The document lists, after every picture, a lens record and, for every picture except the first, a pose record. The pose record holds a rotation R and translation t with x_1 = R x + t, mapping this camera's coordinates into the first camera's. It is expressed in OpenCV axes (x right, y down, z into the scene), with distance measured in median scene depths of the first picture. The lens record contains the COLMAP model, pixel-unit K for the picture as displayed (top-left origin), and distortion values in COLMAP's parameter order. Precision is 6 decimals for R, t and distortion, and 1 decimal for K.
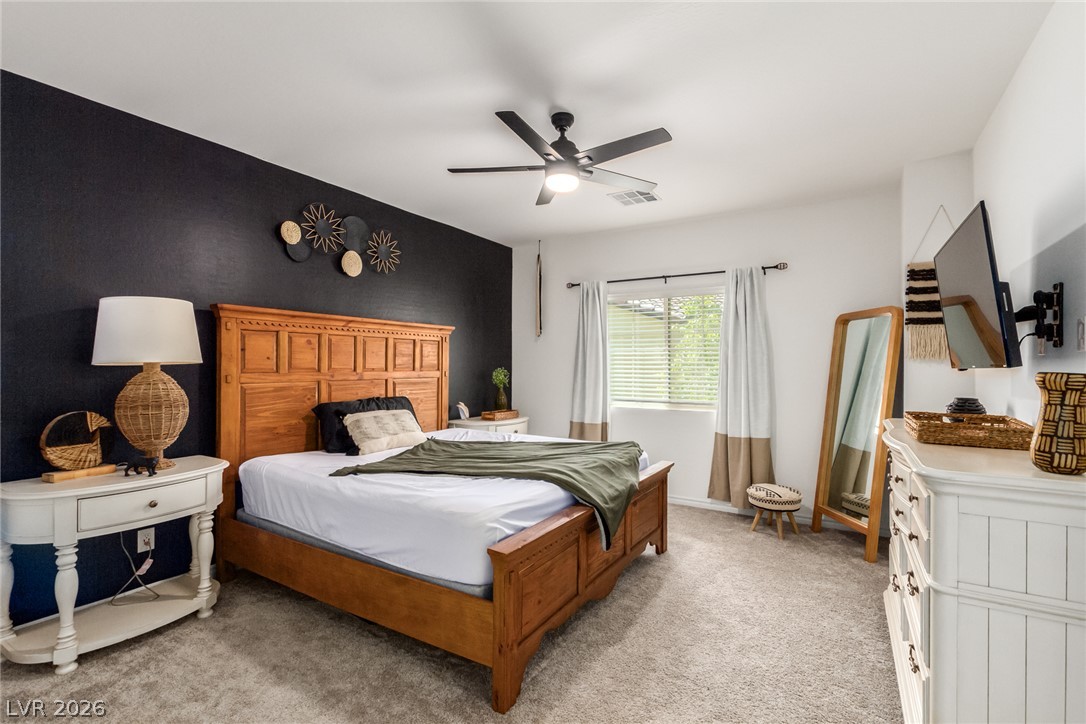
lens RADIAL K [[495.2, 0, 550.0], [0, 495.2, 359.0], [0, 0, 1]] dist [0.007216, 0.002658]
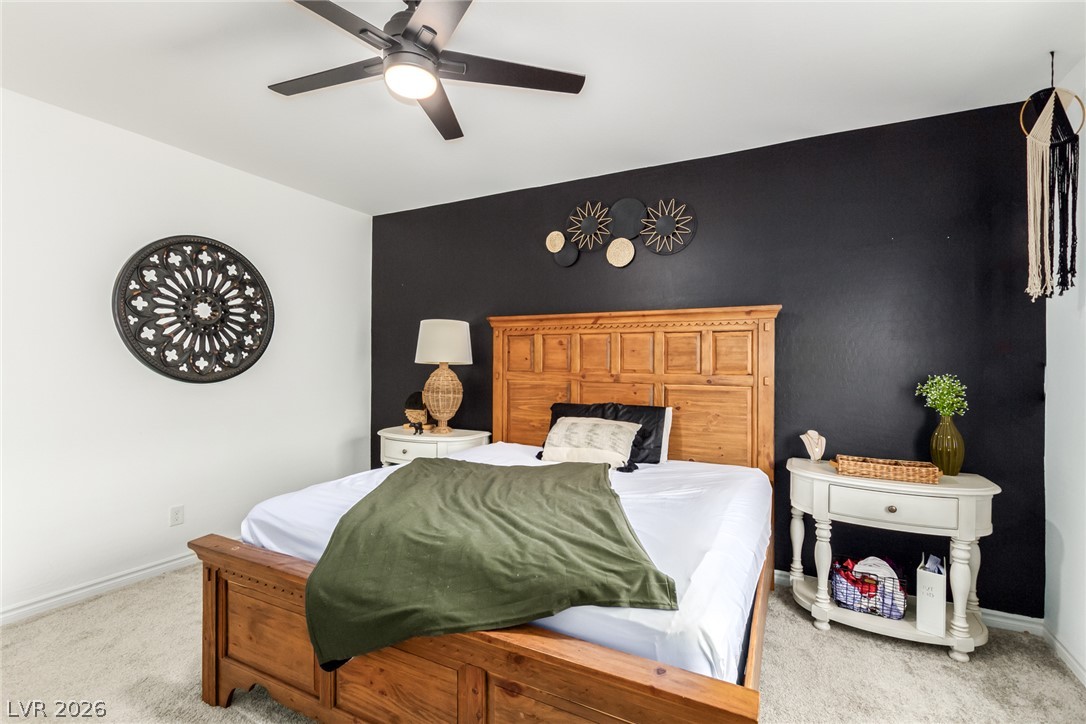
lens RADIAL K [[495.2, 0, 542.3], [0, 495.2, 364.2], [0, 0, 1]] dist [0.007216, 0.002658]
pose [[0.061379, -0.002119, -0.998112, 0.512692], [0.003425, 0.999992, -0.001912, 0.011266], [0.998109, -0.003301, 0.061386, 0.851300]]
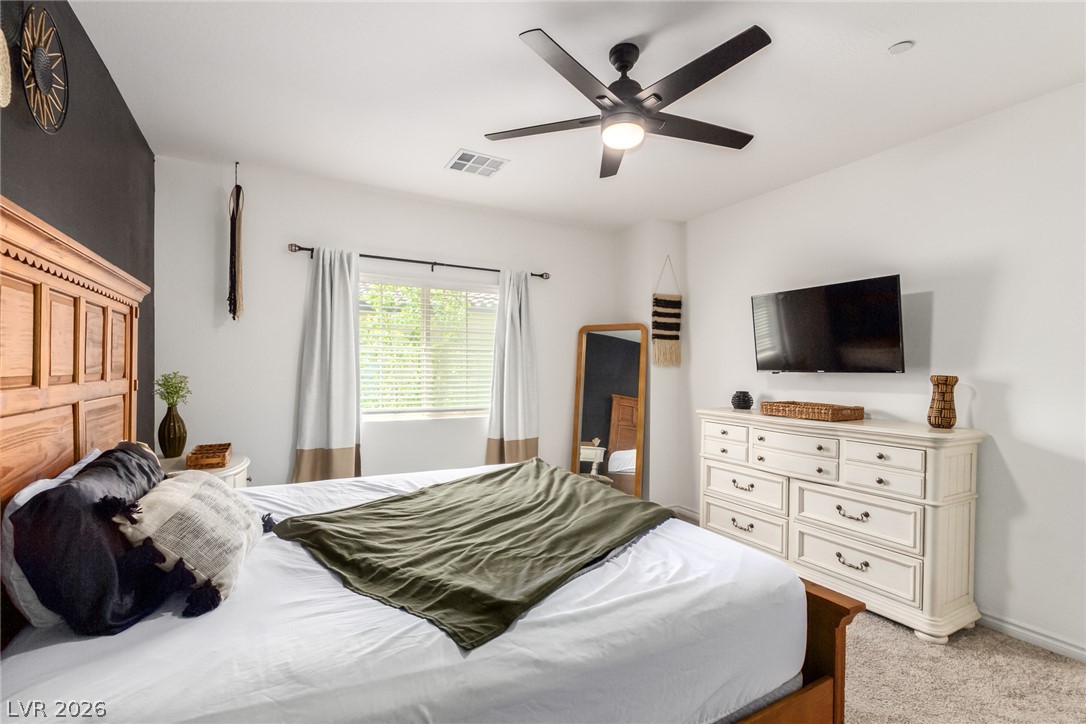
lens RADIAL K [[495.2, 0, 543.9], [0, 495.2, 367.7], [0, 0, 1]] dist [0.007216, 0.002658]
pose [[0.496852, 0.001829, 0.867833, -0.539879], [-0.017846, 0.999808, 0.008110, 0.003421], [-0.867652, -0.019516, 0.496789, 0.536346]]
